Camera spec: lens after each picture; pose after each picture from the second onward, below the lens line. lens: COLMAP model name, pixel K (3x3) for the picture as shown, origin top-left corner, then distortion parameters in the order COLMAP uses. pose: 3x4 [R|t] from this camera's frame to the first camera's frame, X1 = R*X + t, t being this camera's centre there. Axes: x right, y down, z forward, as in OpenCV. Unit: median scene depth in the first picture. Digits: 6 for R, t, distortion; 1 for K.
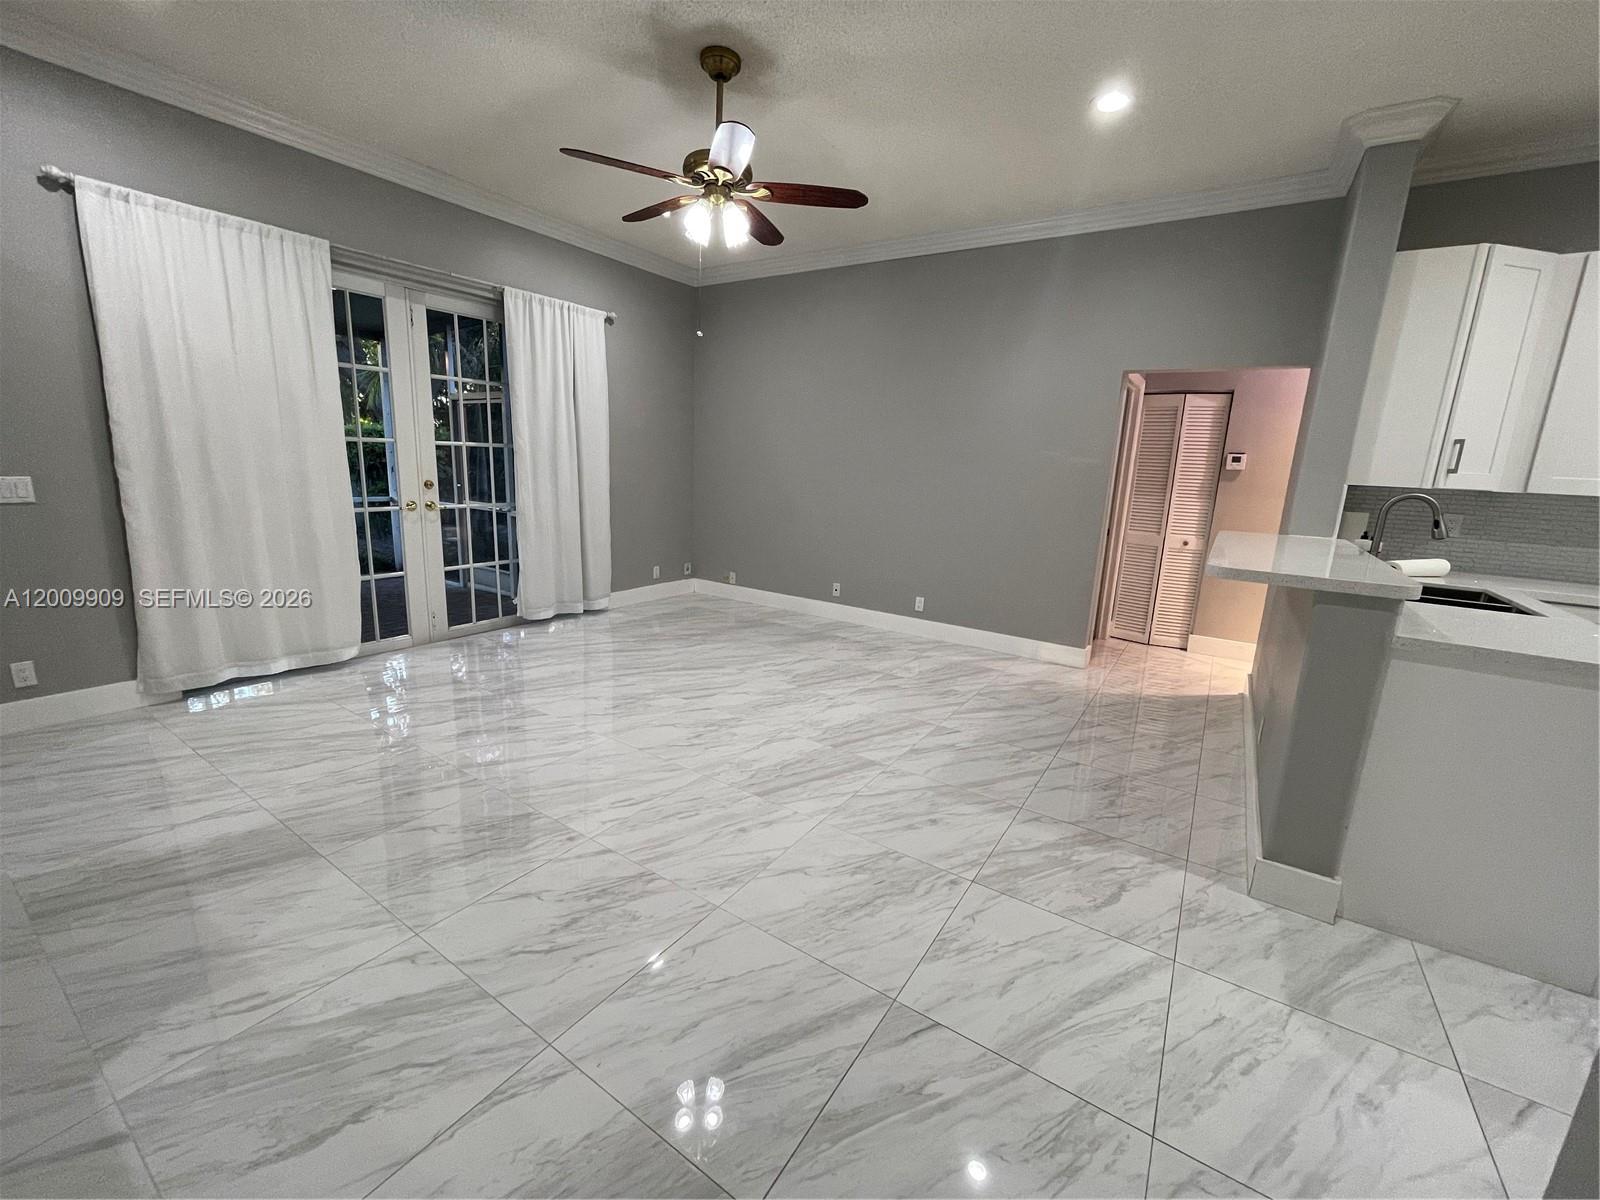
lens RADIAL K [[648.2, 0, 802.9], [0, 648.2, 594.5], [0, 0, 1]] dist [-0.000060, -0.001077]
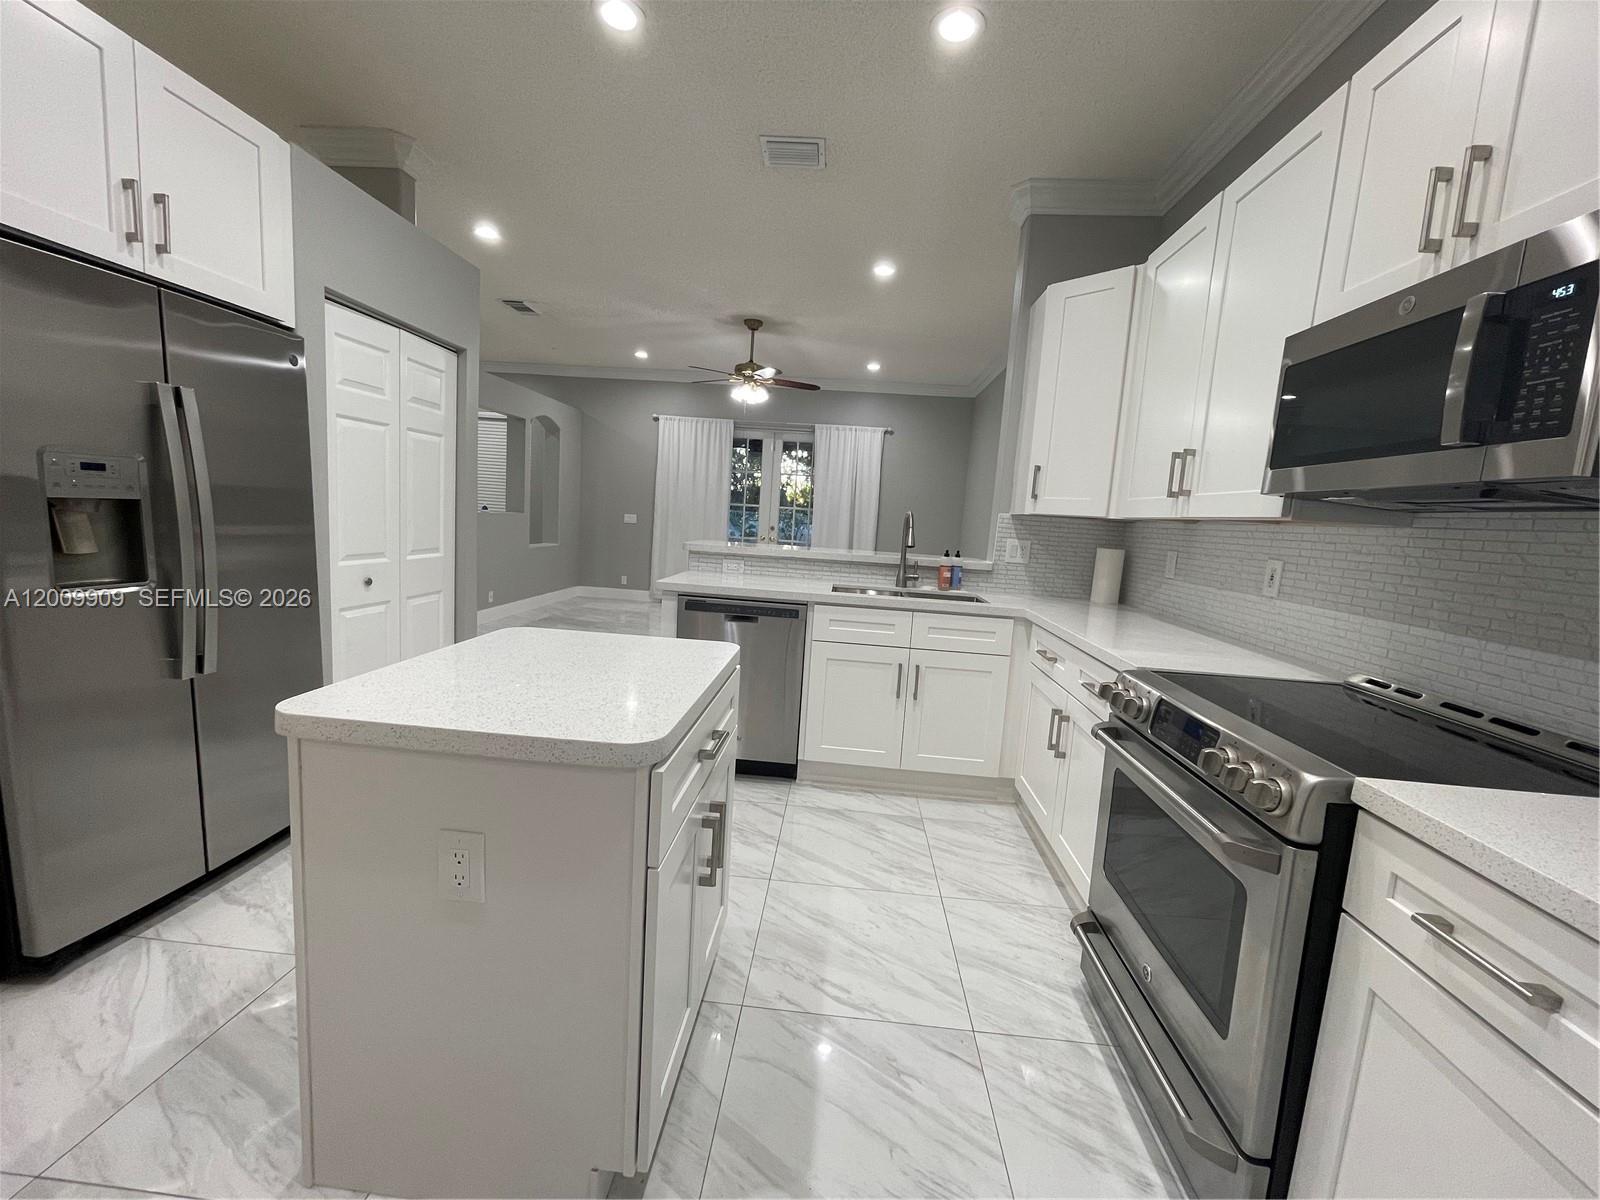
lens RADIAL K [[646.4, 0, 807.2], [0, 646.4, 598.0], [0, 0, 1]] dist [0.001100, -0.000217]
pose [[0.500364, 0.100421, -0.859972, 1.362993], [-0.219601, 0.975491, -0.013861, 0.045665], [0.837503, 0.195787, 0.510153, 0.160369]]
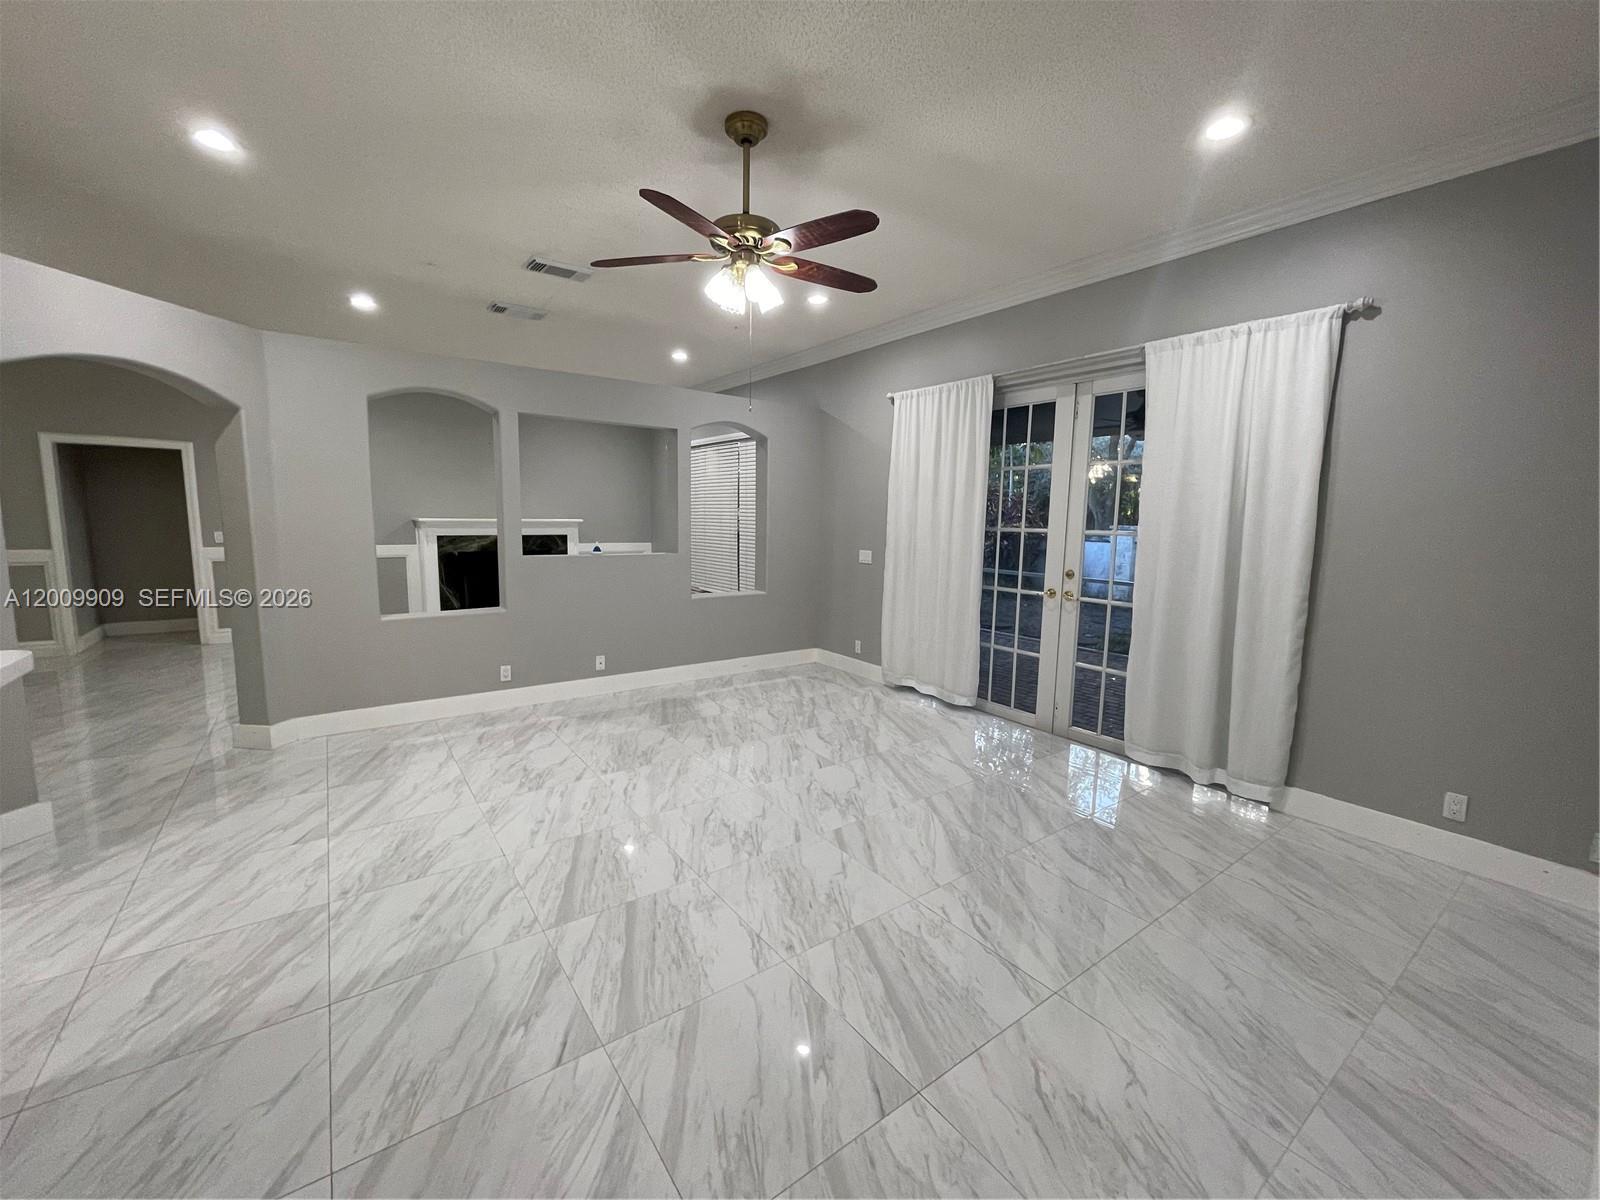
lens RADIAL K [[646.4, 0, 807.2], [0, 646.4, 598.0], [0, 0, 1]] dist [0.001100, -0.000217]
pose [[-0.340038, 0.073824, -0.937510, 0.555995], [-0.223745, 0.961936, 0.156901, -0.233354], [0.913407, 0.263115, -0.310577, 1.109707]]
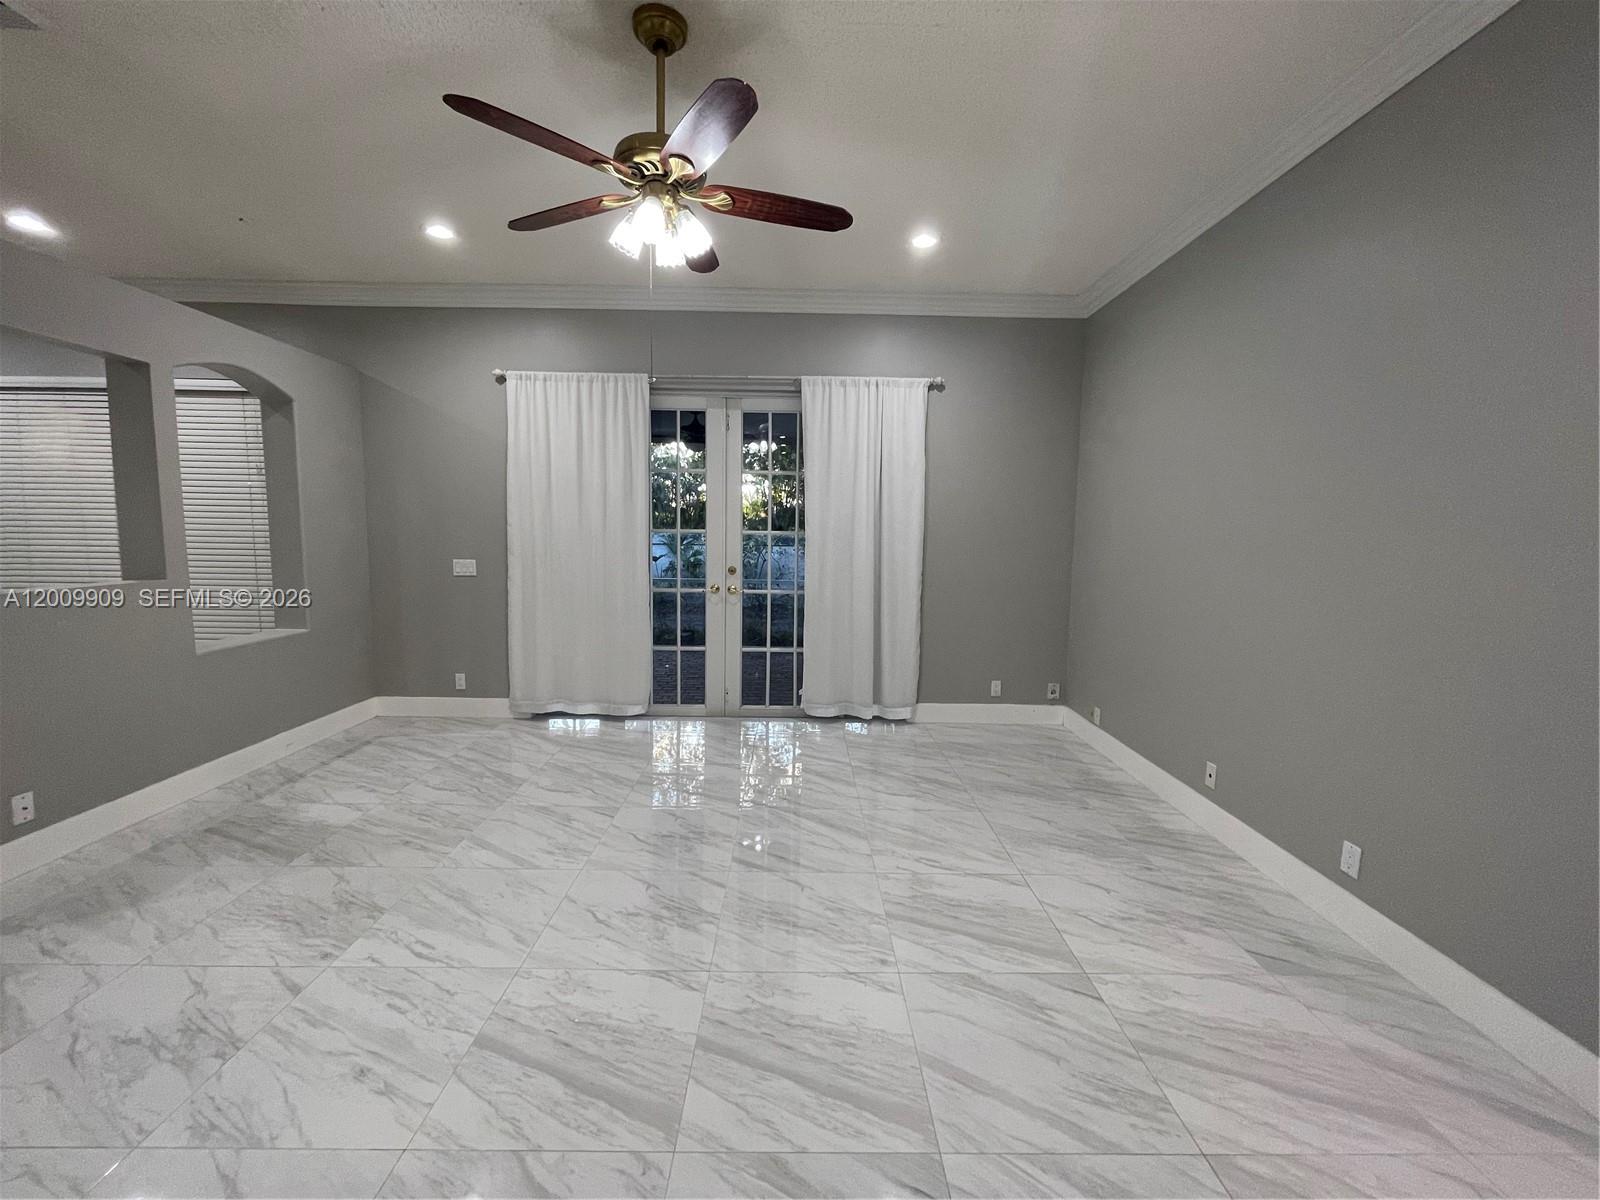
lens RADIAL K [[648.2, 0, 802.9], [0, 648.2, 594.5], [0, 0, 1]] dist [-0.000060, -0.001077]
pose [[0.562093, 0.049783, -0.825575, 0.447790], [-0.160651, 0.985747, -0.049937, -0.110762], [0.811322, 0.160699, 0.562079, 0.579097]]
